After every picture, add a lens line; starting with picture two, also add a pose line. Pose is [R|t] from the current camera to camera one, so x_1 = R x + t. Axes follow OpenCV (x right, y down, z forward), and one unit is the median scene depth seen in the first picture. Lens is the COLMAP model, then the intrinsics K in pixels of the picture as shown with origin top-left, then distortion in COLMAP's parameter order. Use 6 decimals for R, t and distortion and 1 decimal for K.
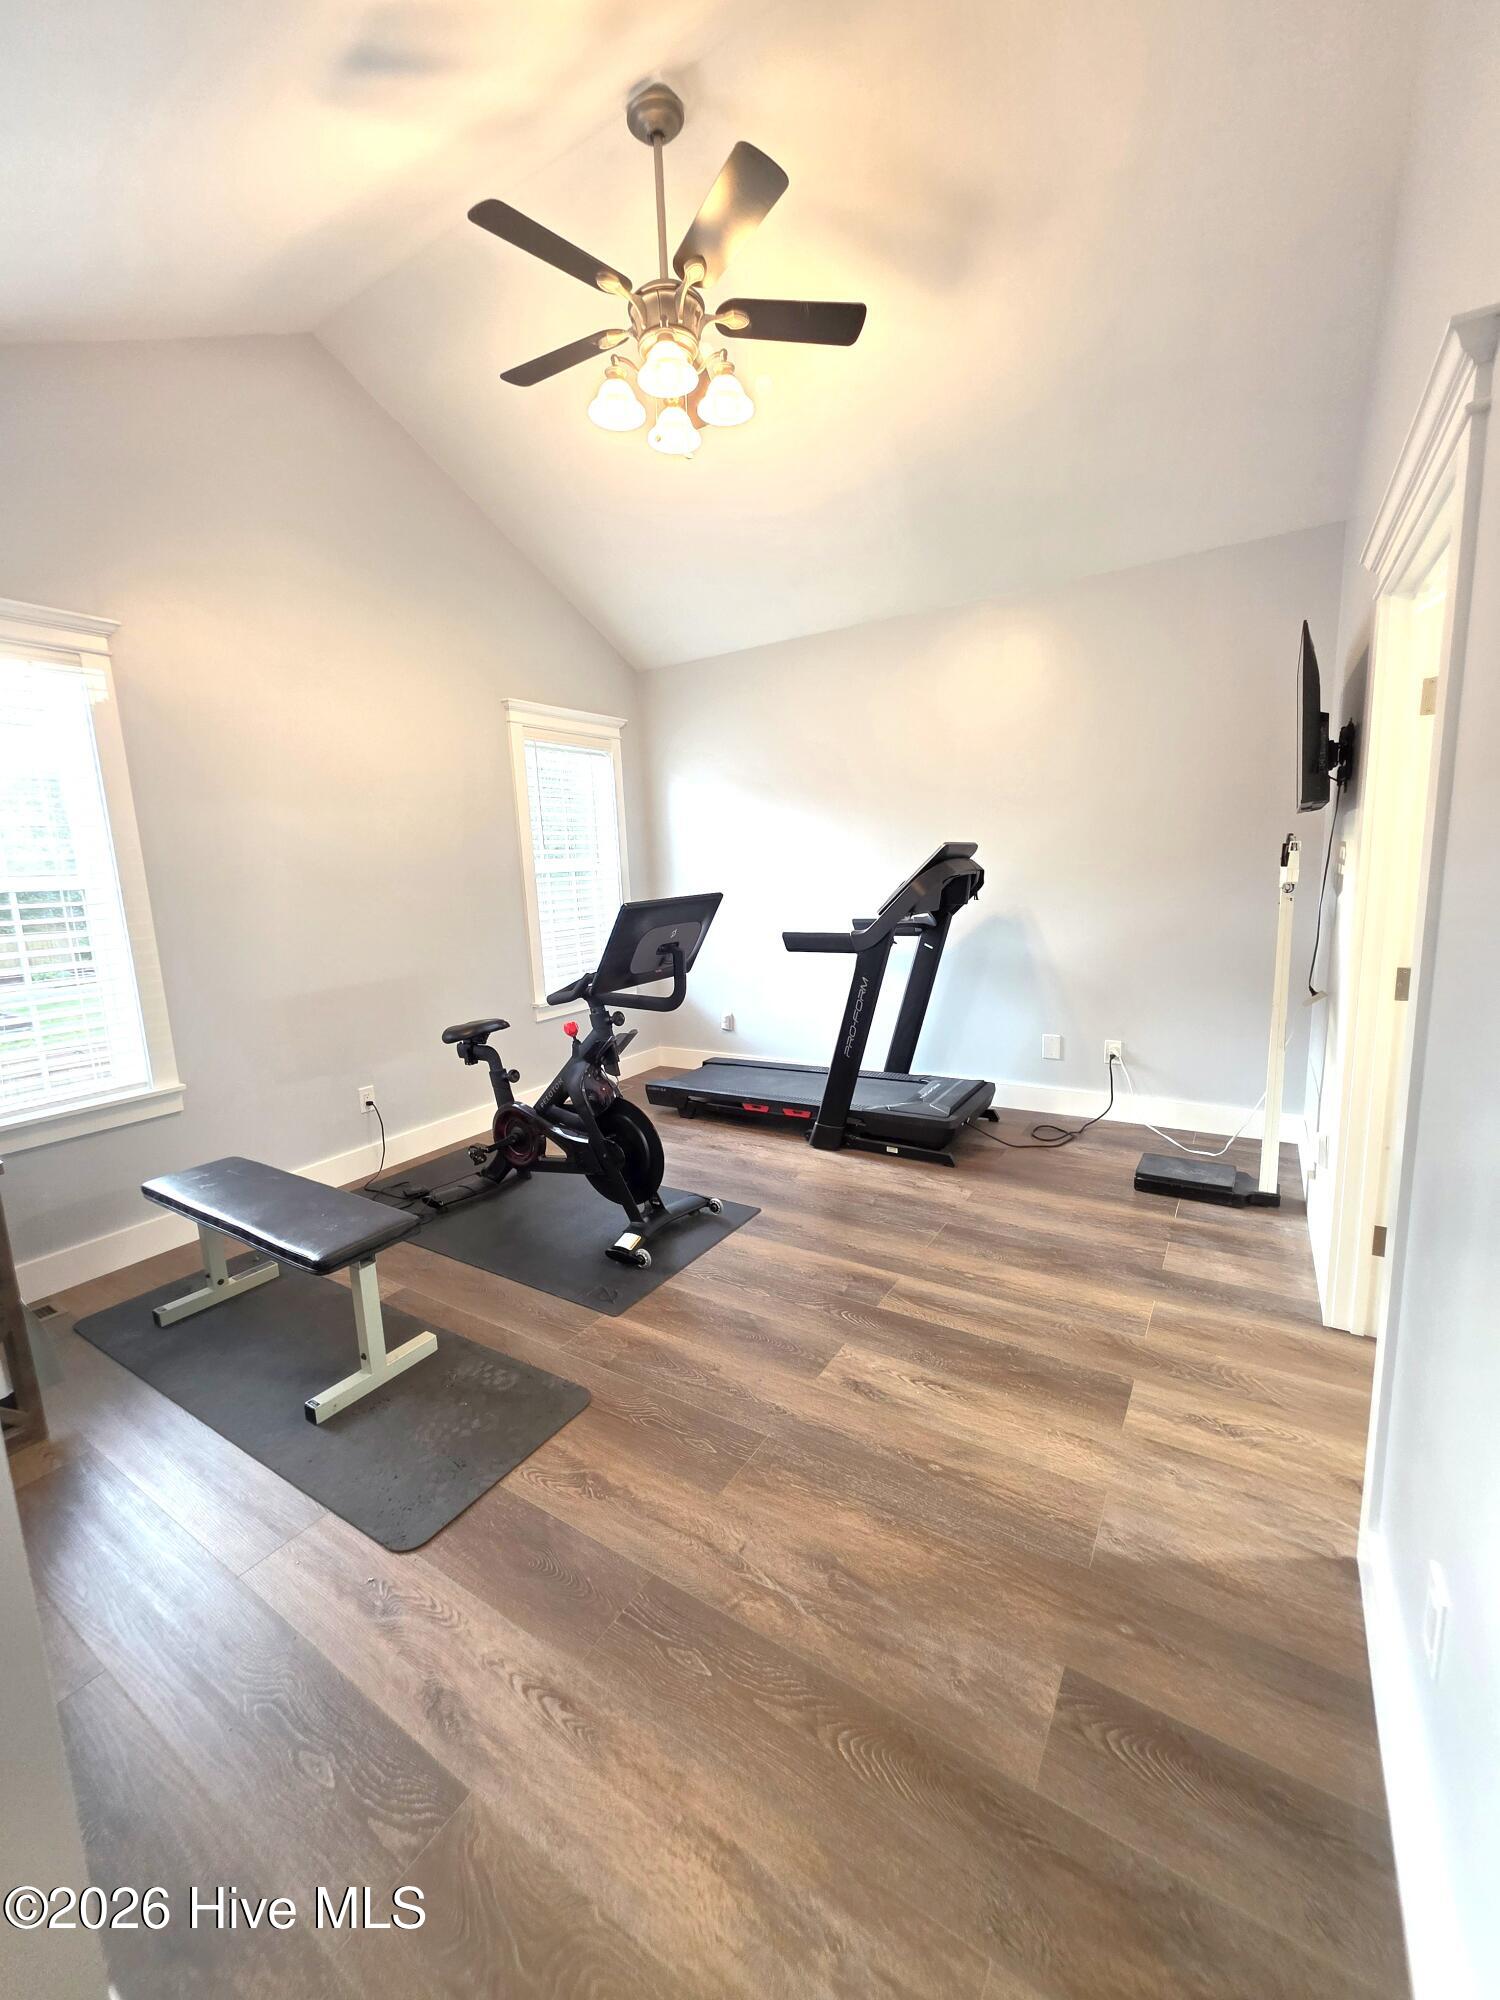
lens RADIAL K [[799.0, 0, 745.1], [0, 799.0, 997.2], [0, 0, 1]] dist [0.002815, 0.000083]
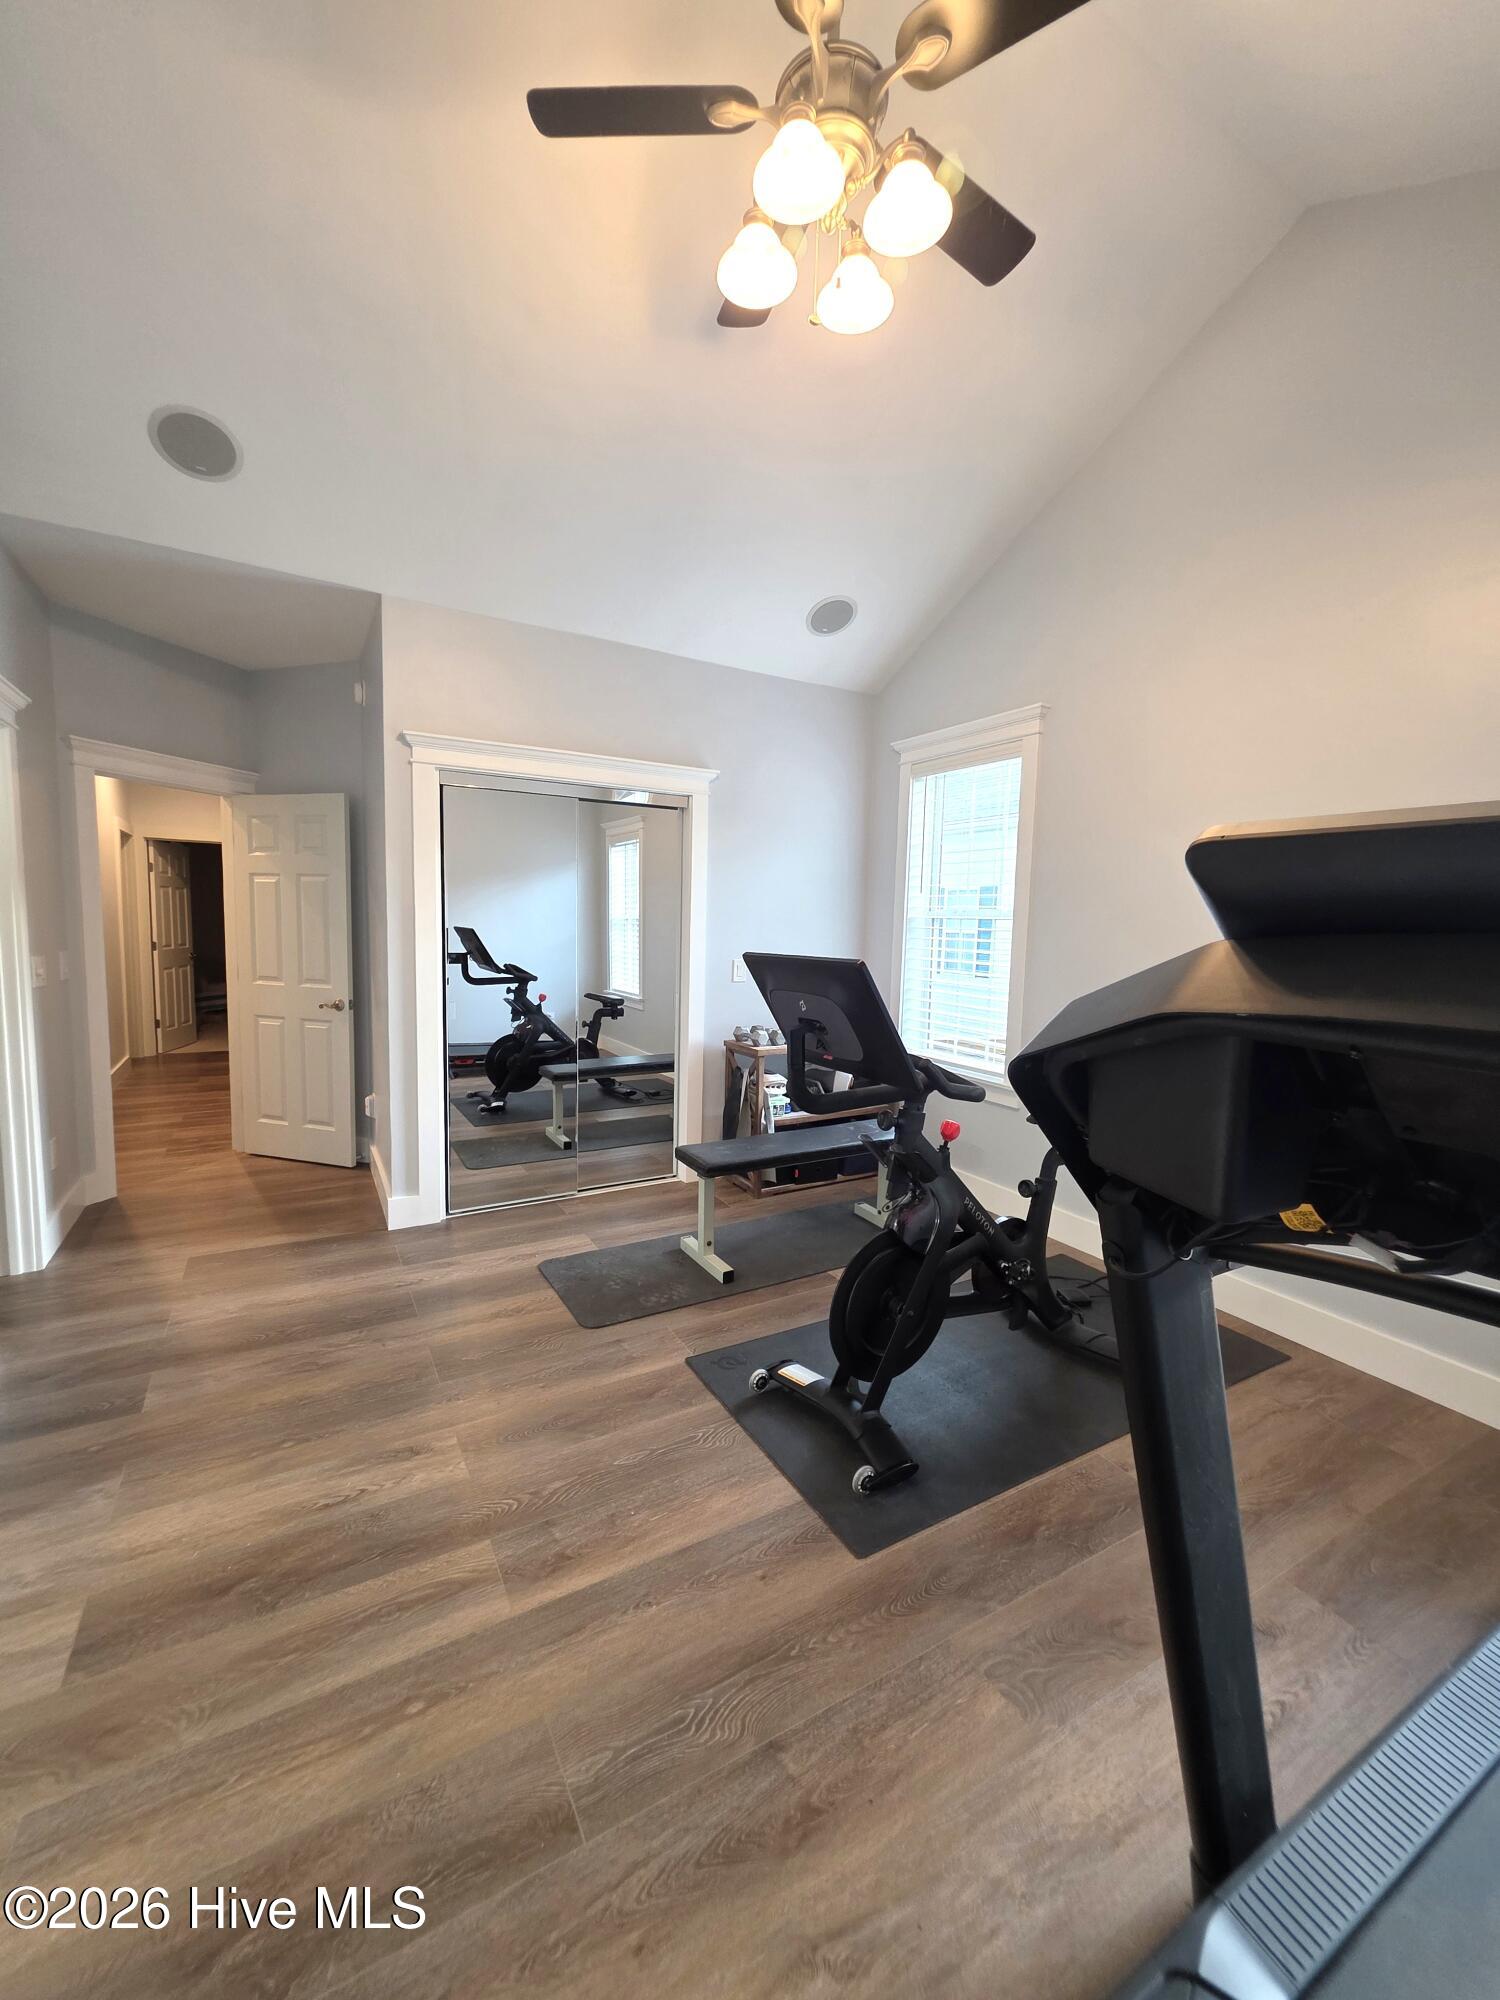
lens RADIAL K [[799.0, 0, 739.5], [0, 799.0, 993.6], [0, 0, 1]] dist [0.002815, 0.000083]
pose [[-0.470008, 0.118846, -0.874625, 0.666197], [-0.147990, 0.966257, 0.210825, -0.277429], [0.870168, 0.228525, -0.436560, 1.493016]]
